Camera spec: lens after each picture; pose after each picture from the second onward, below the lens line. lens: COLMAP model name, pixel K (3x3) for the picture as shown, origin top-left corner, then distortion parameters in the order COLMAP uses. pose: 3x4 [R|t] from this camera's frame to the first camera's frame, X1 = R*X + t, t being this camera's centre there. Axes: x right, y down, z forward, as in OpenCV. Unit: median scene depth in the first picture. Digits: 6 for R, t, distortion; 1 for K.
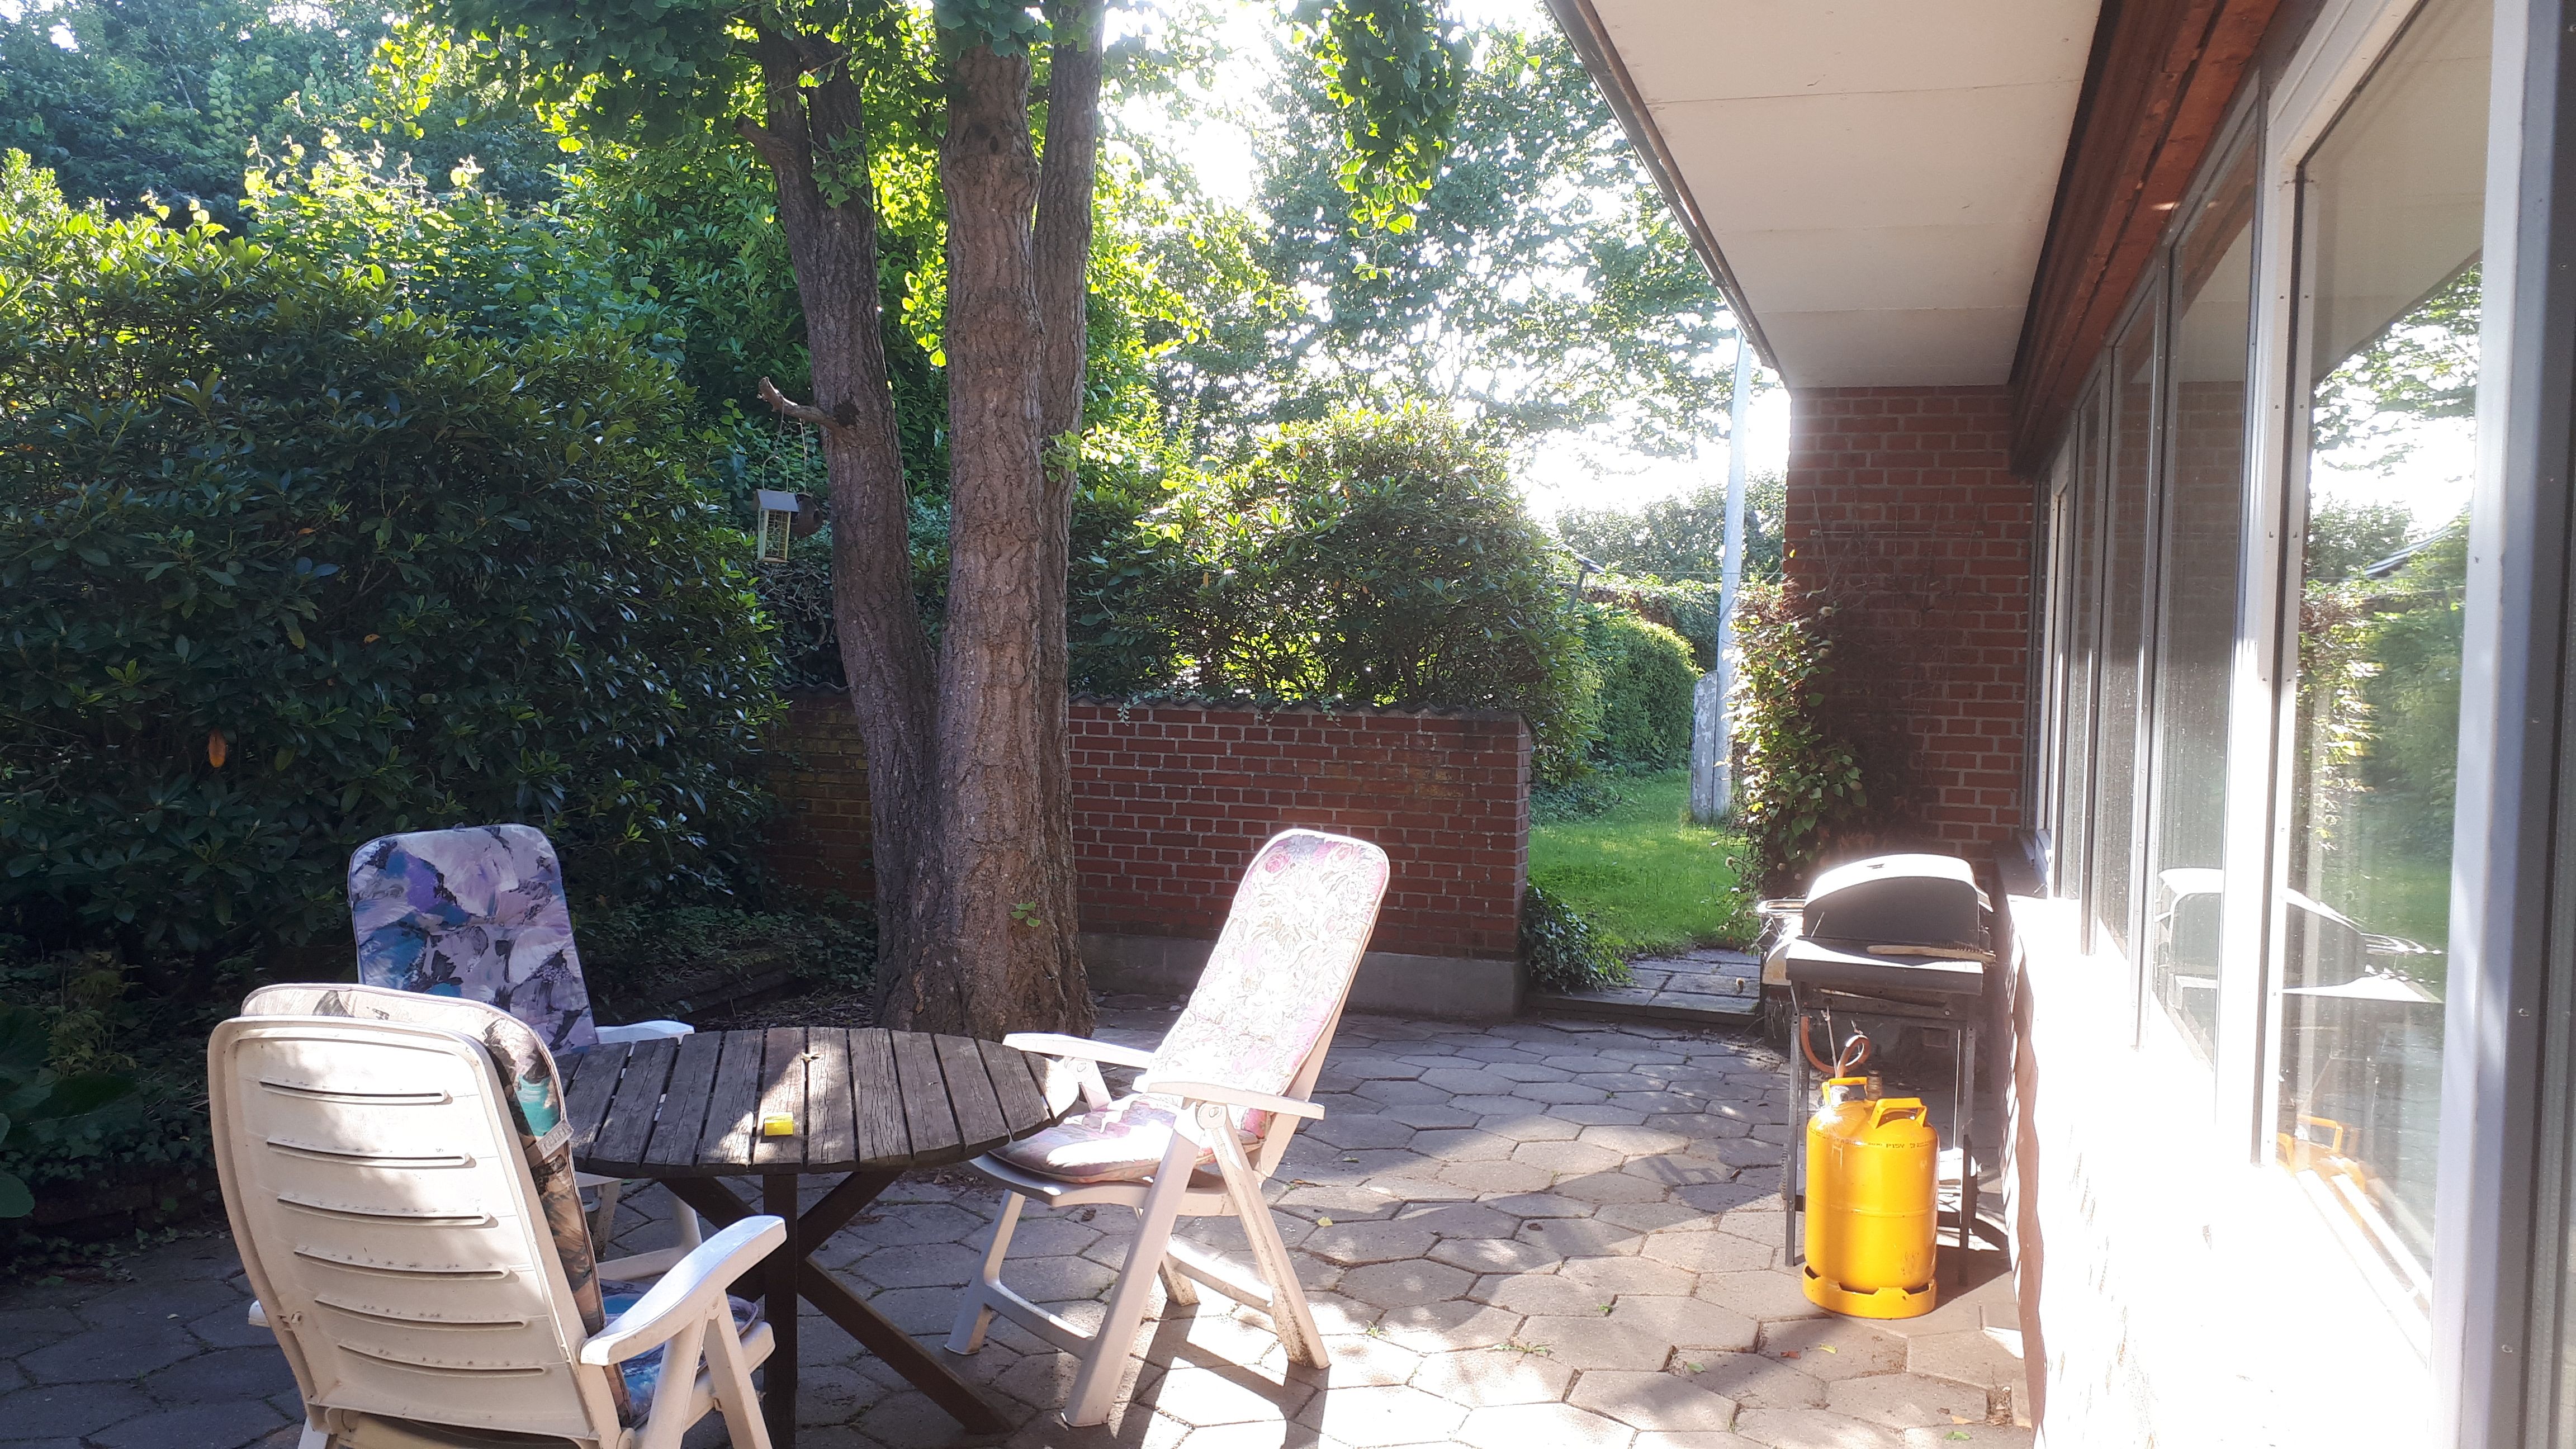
lens RADIAL K [[2045.5, 0, 1288.0], [0, 2045.5, 724.5], [0, 0, 1]] dist [0.025241, -0.001130]
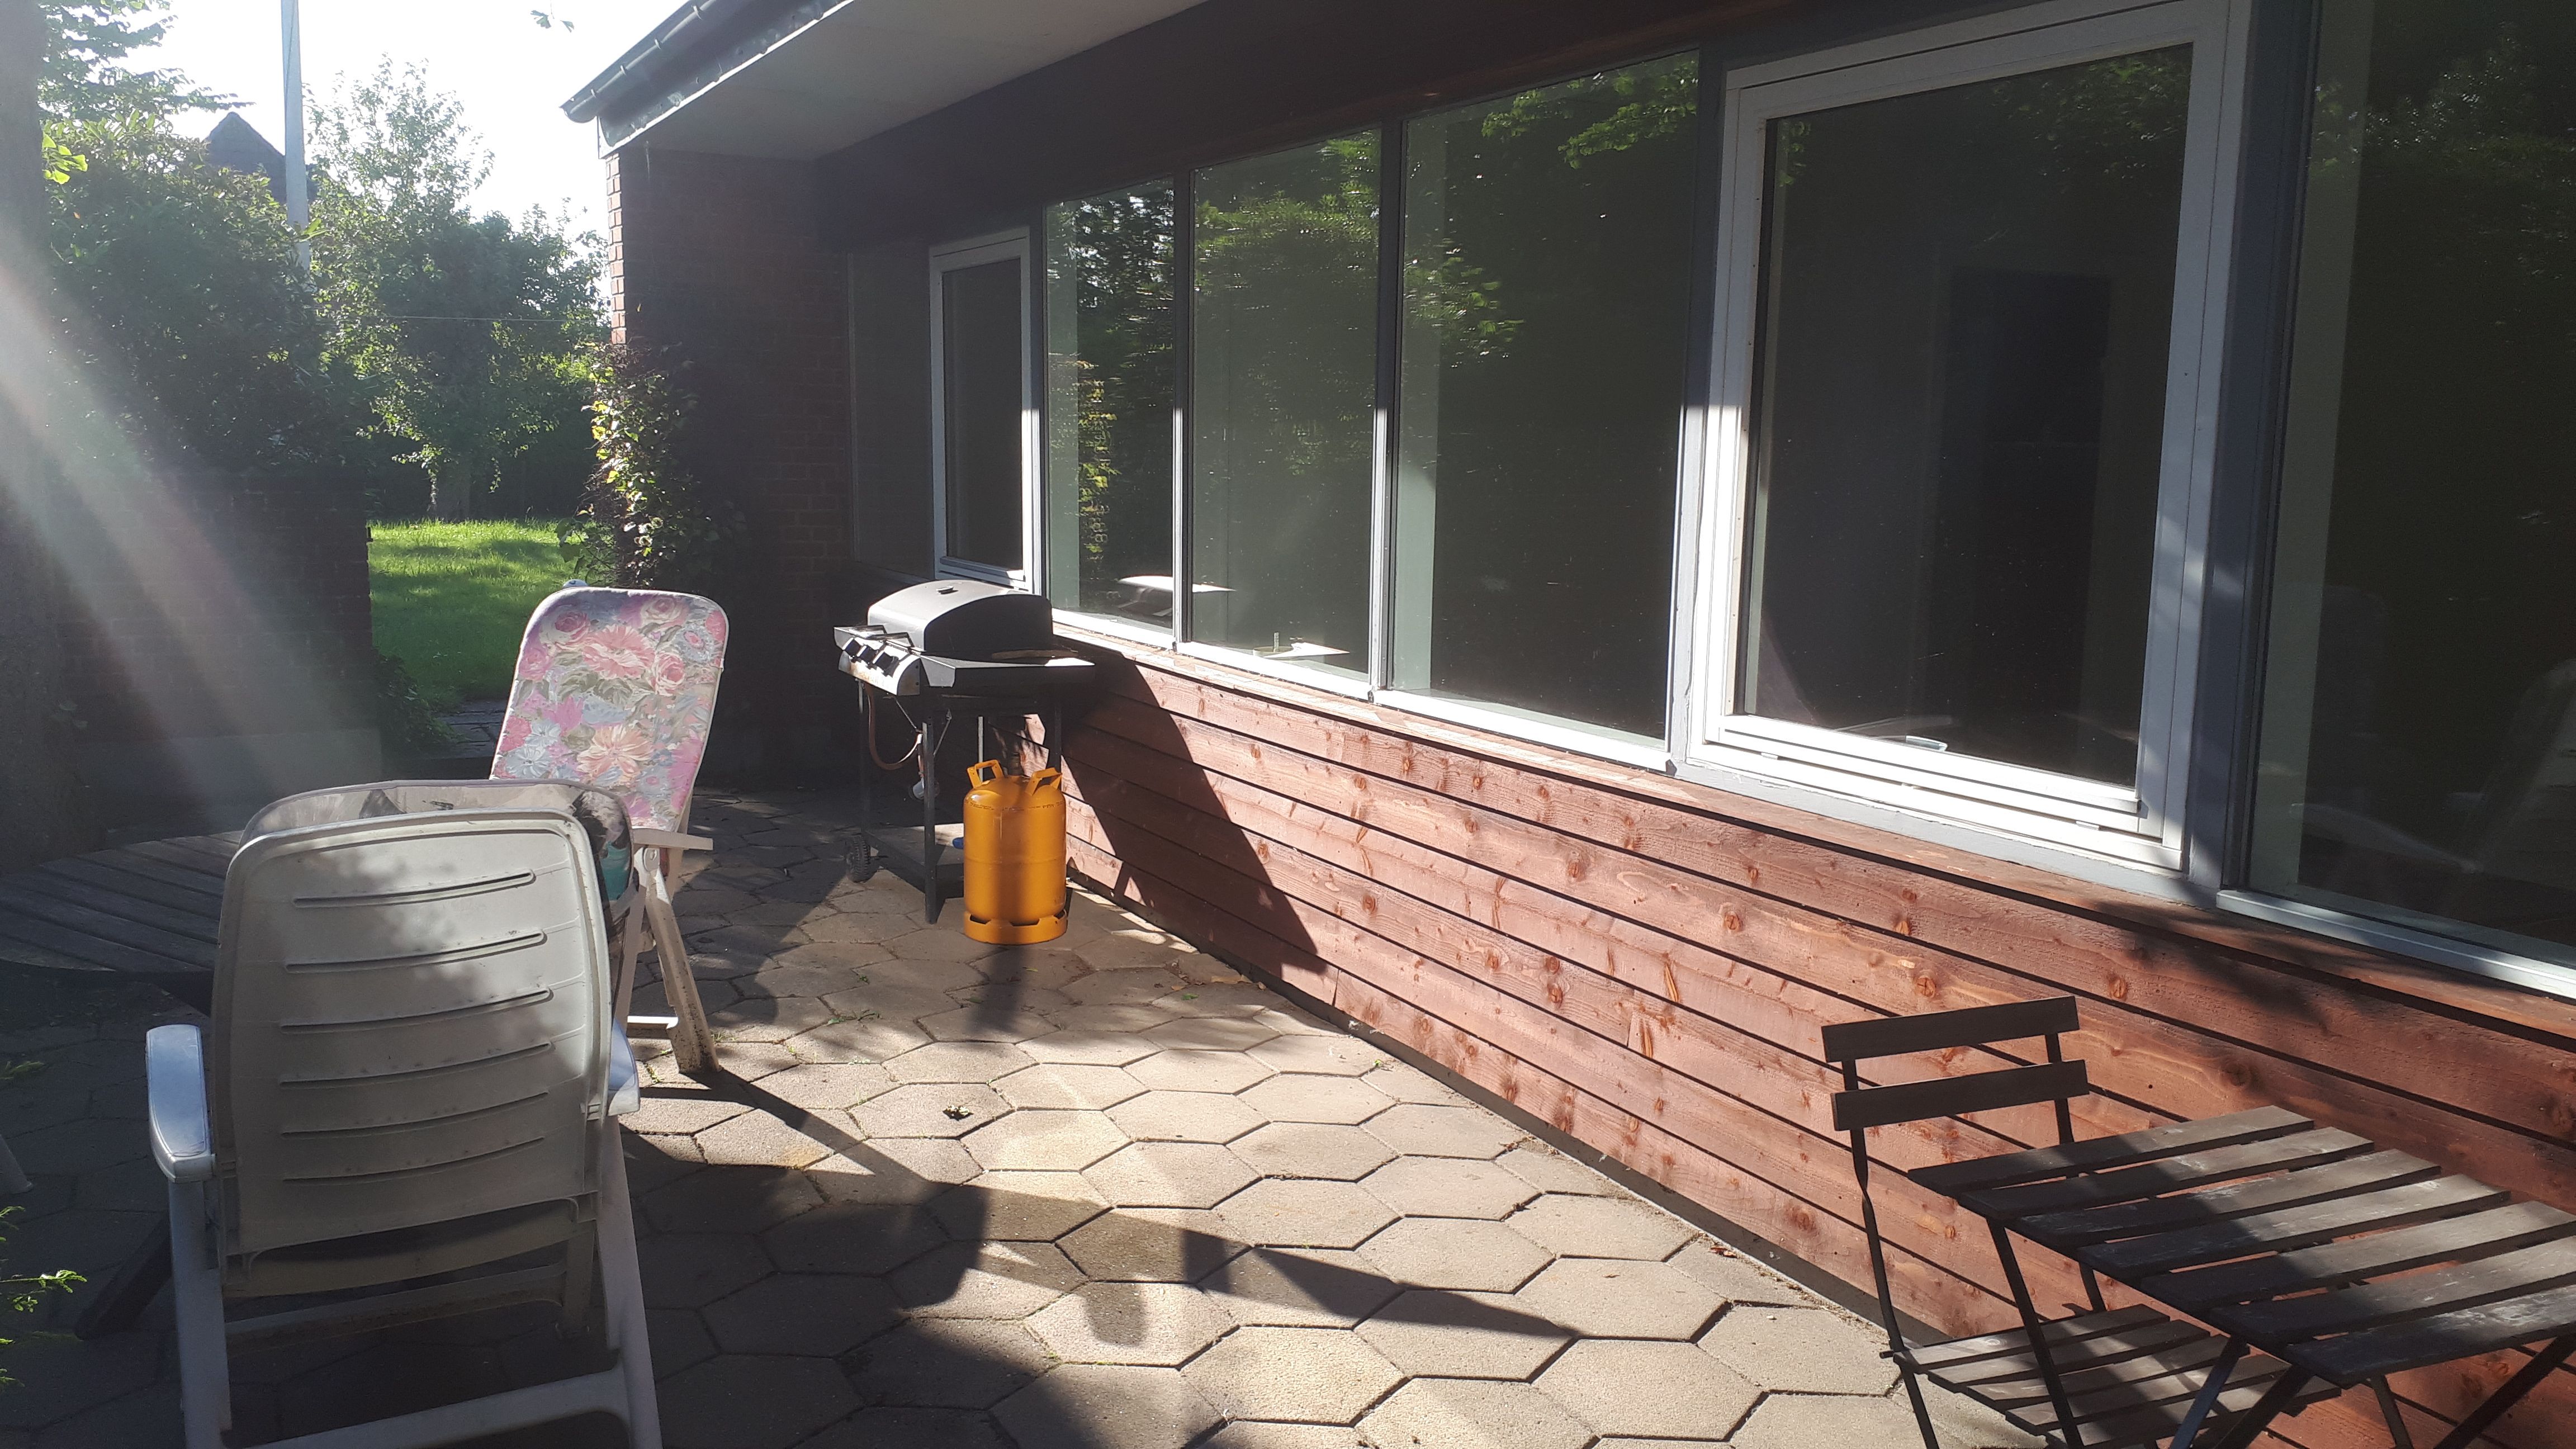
lens RADIAL K [[1972.1, 0, 1288.0], [0, 1972.1, 724.5], [0, 0, 1]] dist [0.001049, -0.001451]
pose [[0.696111, -0.113392, 0.708923, -0.489608], [0.025677, 0.990749, 0.133258, -0.004276], [-0.717475, -0.074559, 0.692582, 0.056458]]
